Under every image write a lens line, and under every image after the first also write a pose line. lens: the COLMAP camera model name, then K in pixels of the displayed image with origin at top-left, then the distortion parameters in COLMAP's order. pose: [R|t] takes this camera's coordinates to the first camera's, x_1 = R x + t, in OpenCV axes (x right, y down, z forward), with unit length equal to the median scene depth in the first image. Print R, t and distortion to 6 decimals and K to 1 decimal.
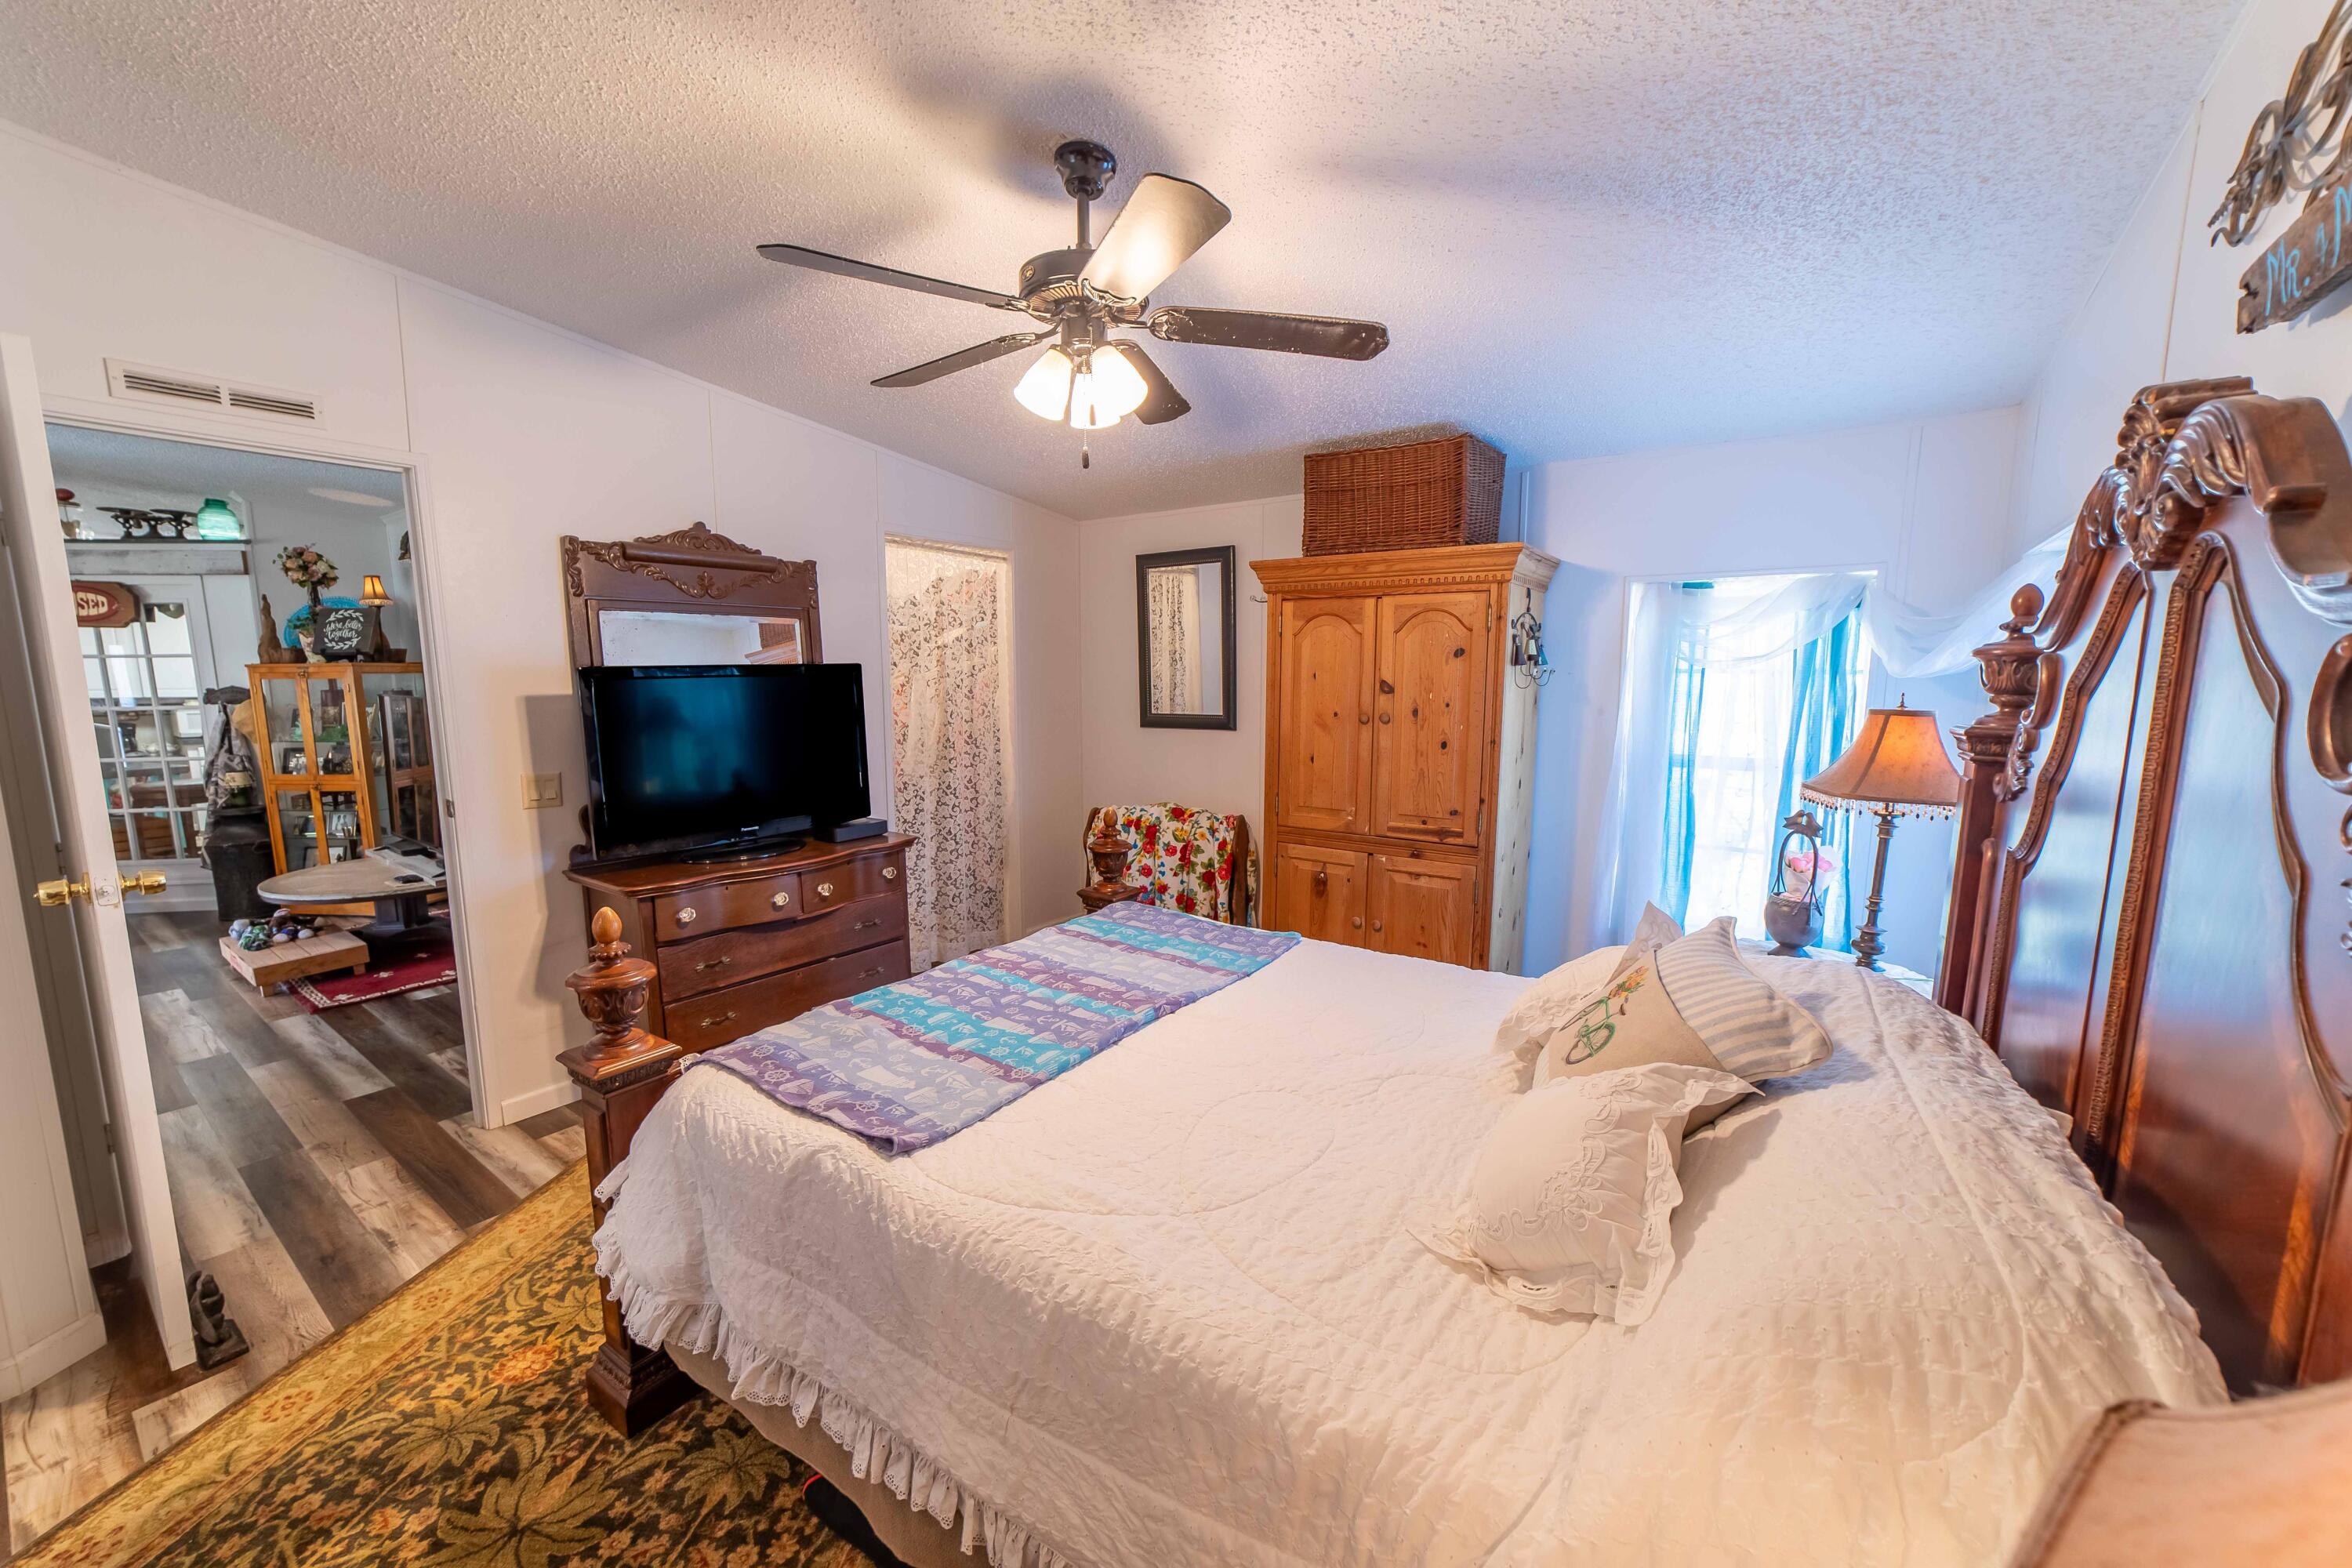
lens RADIAL K [[893.0, 0, 1167.2], [0, 893.0, 790.9], [0, 0, 1]] dist [-0.017216, 0.006025]
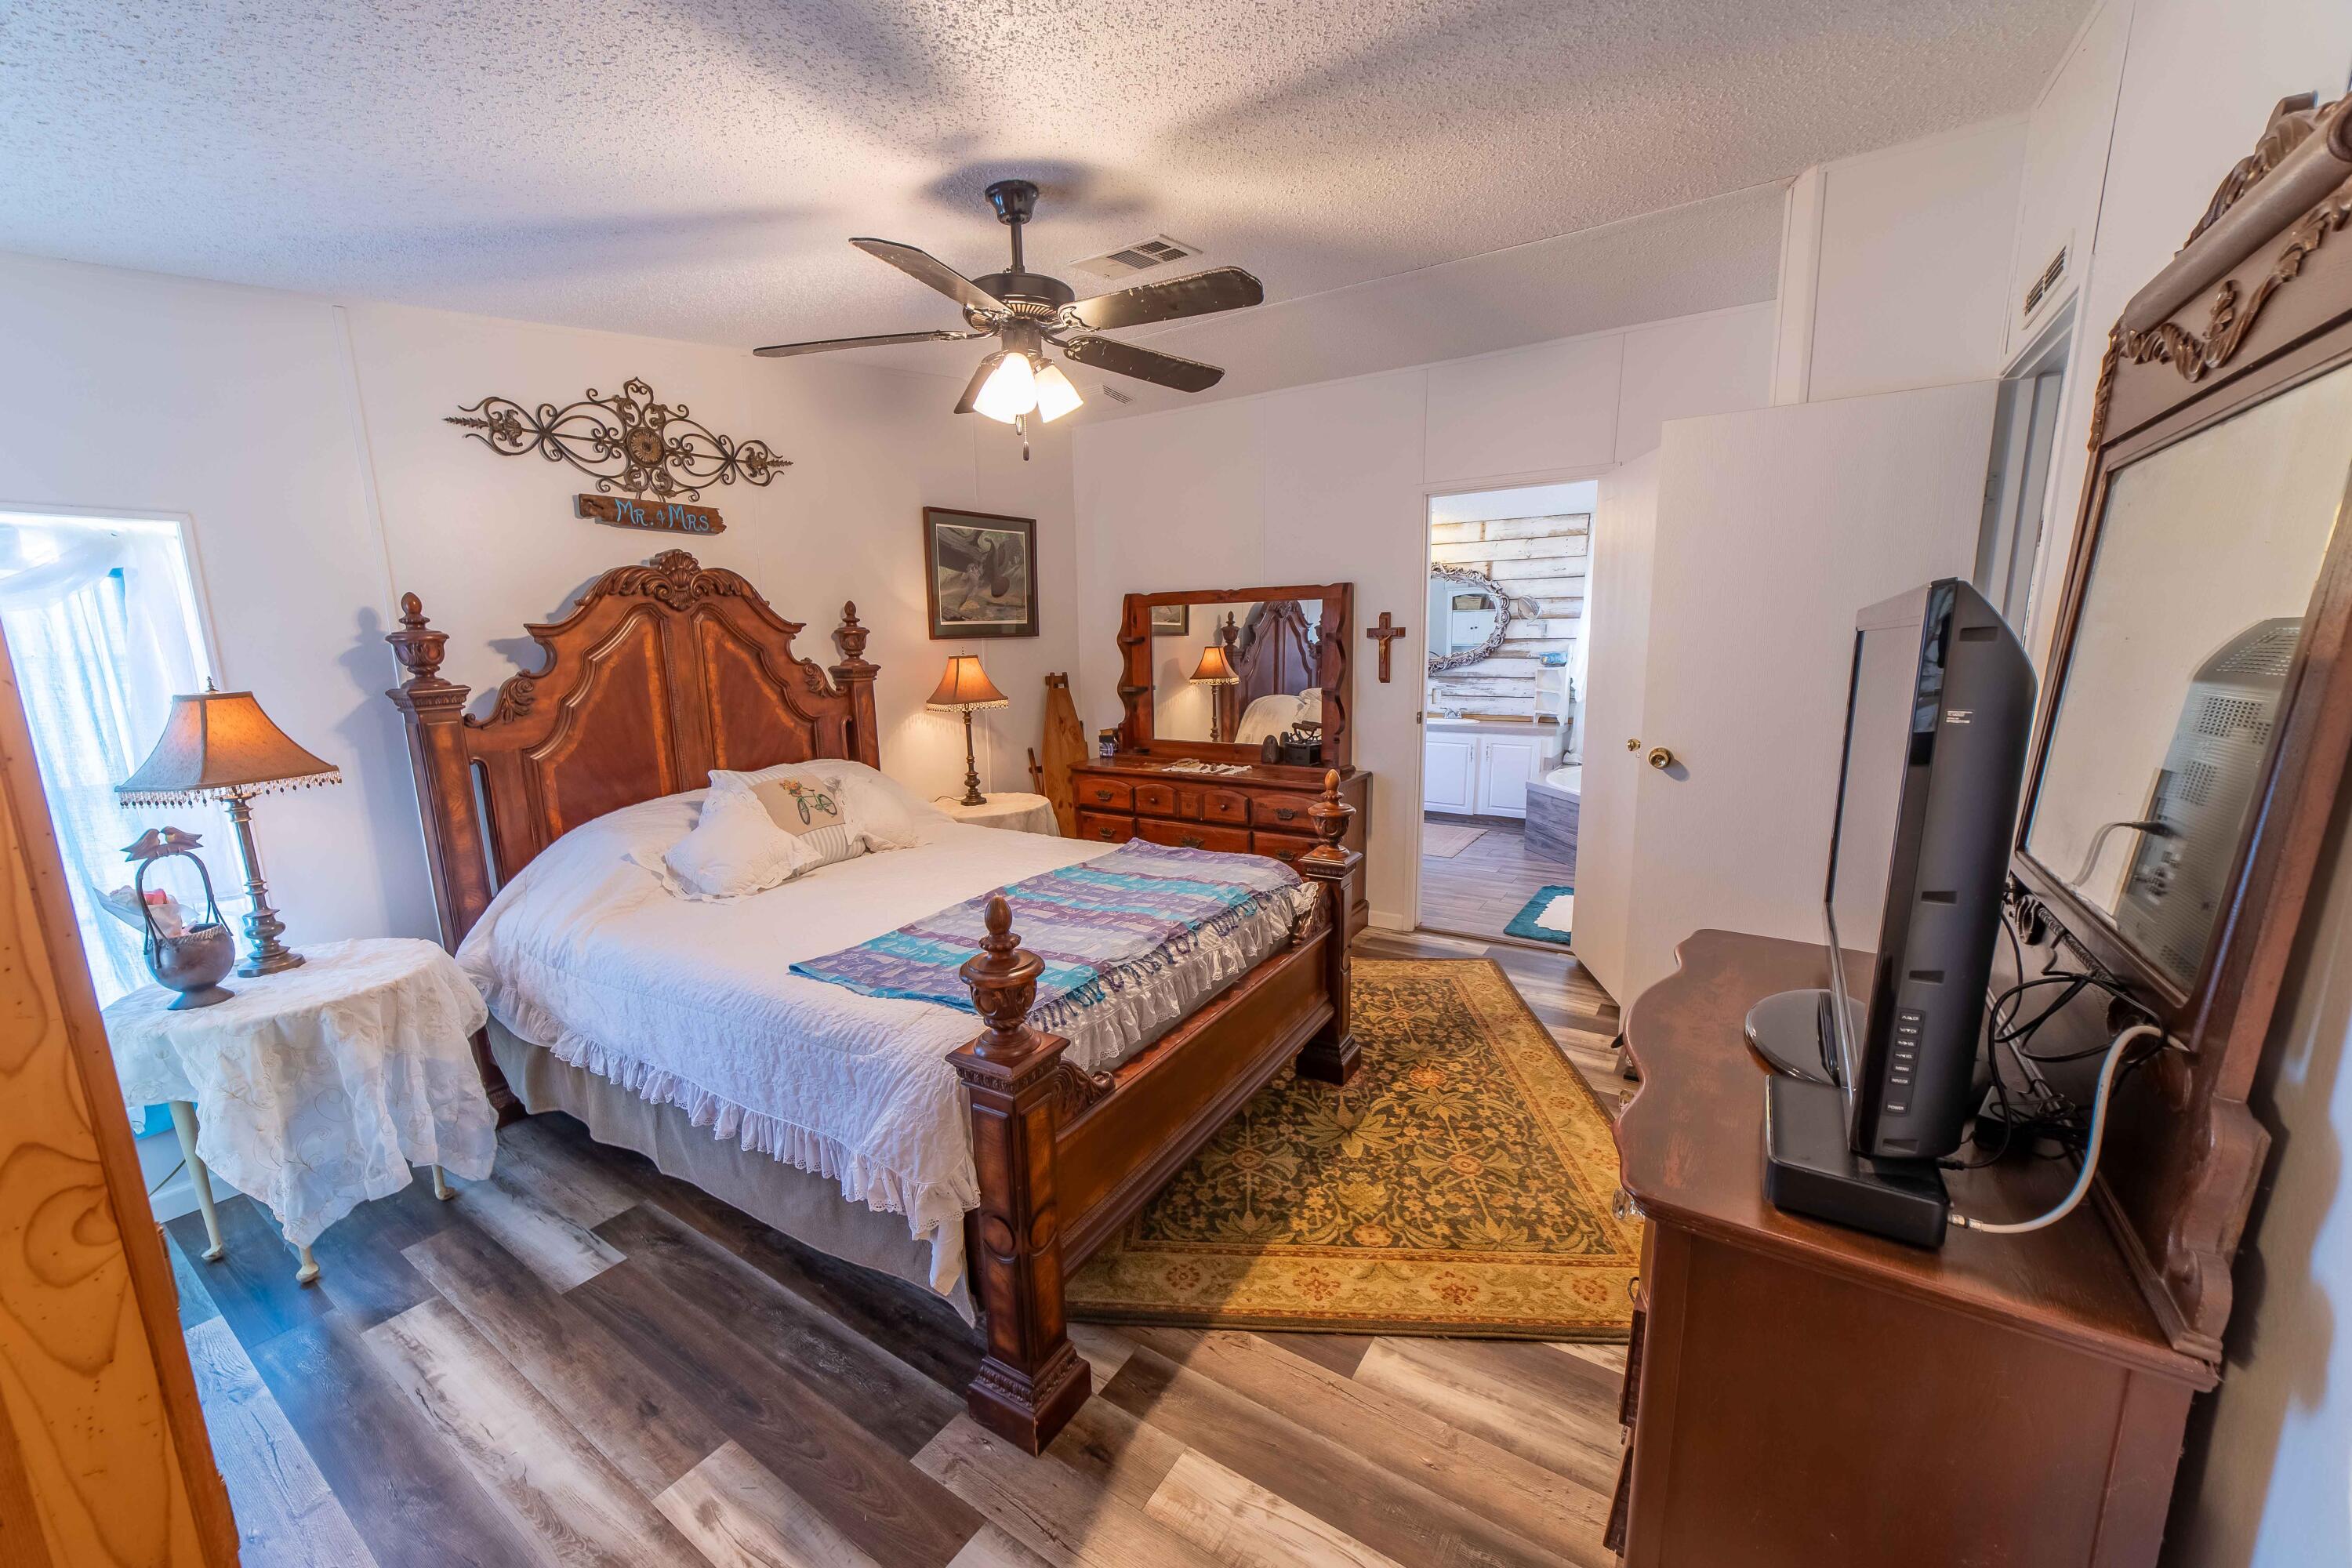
lens RADIAL K [[893.0, 0, 1167.2], [0, 893.0, 790.9], [0, 0, 1]] dist [-0.017216, 0.006025]
pose [[-0.998916, 0.028693, -0.036663, -0.214719], [0.016493, 0.954524, 0.297679, -0.286890], [0.043537, 0.296752, -0.953962, 2.192673]]
